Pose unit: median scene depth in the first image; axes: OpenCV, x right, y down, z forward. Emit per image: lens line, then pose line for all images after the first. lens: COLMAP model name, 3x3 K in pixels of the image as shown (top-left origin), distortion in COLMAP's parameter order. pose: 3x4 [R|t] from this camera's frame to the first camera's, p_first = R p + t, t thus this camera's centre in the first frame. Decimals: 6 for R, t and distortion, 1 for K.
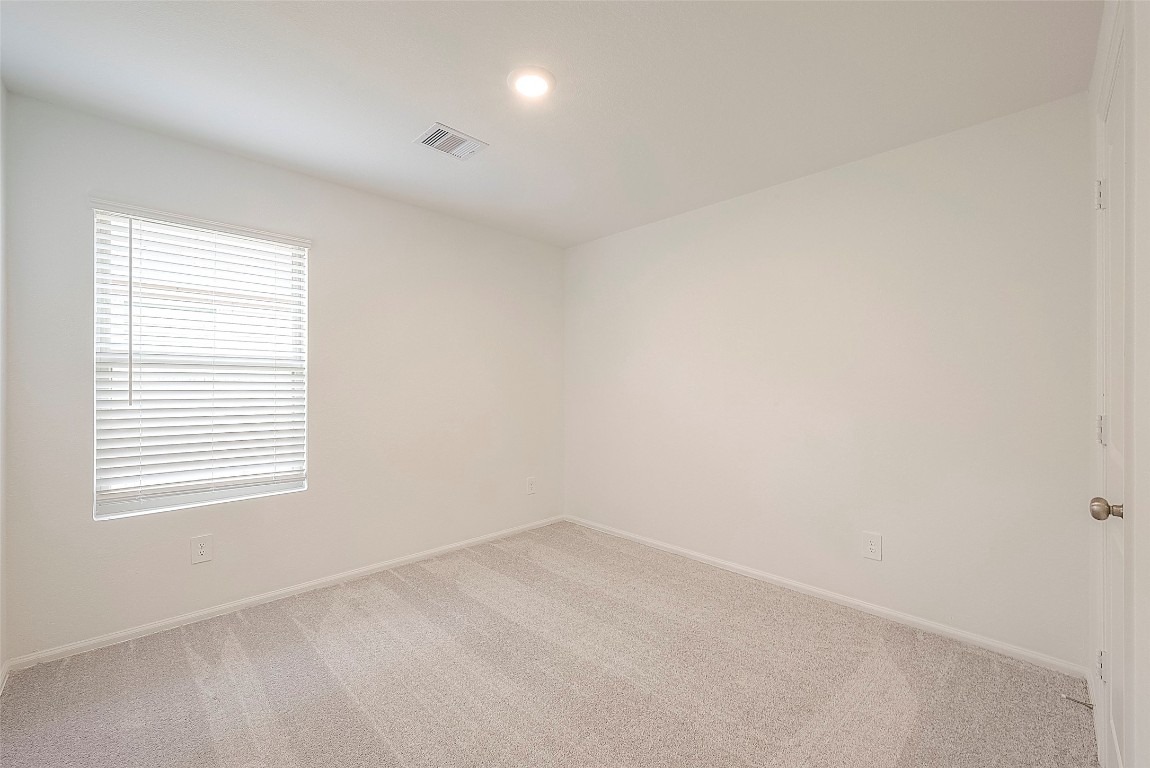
lens RADIAL K [[456.9, 0, 568.0], [0, 456.9, 388.4], [0, 0, 1]] dist [0.000523, 0.000046]
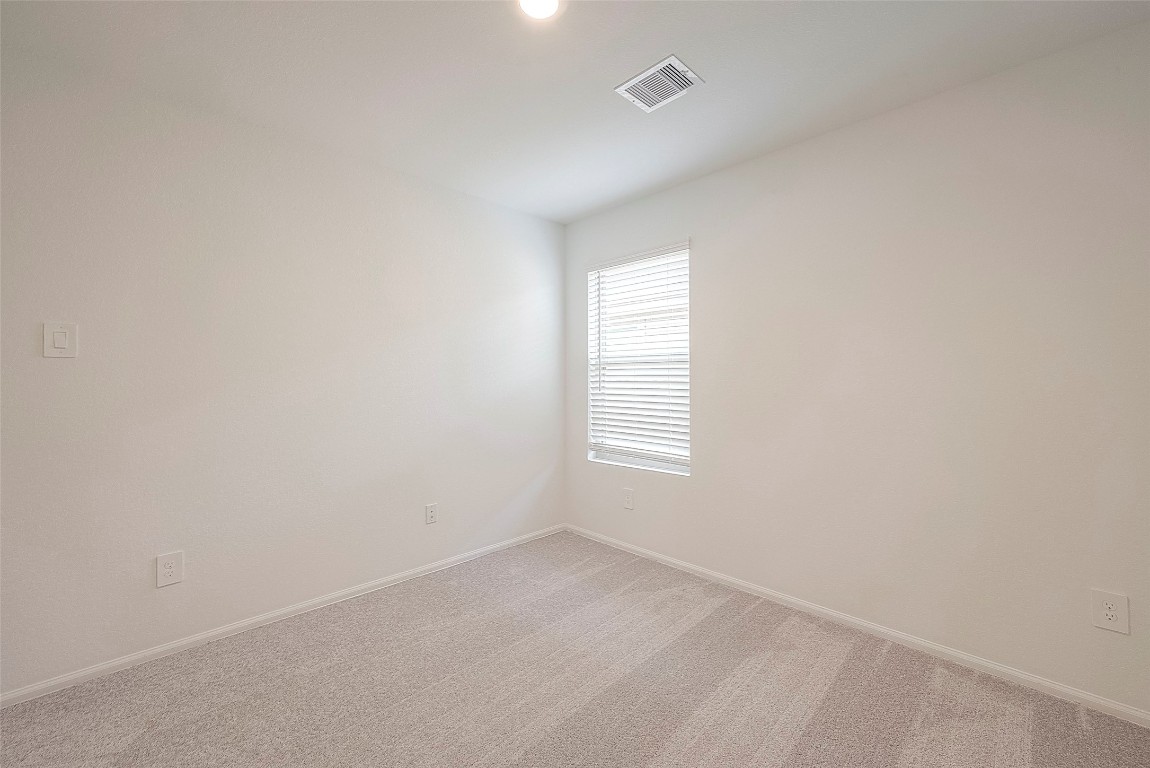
lens RADIAL K [[464.1, 0, 574.4], [0, 464.1, 372.1], [0, 0, 1]] dist [0.000357, 0.000129]
pose [[0.018770, -0.016083, -0.999694, 0.548492], [-0.009388, 0.999824, -0.016261, 0.000935], [0.999780, 0.009691, 0.018616, 0.773594]]
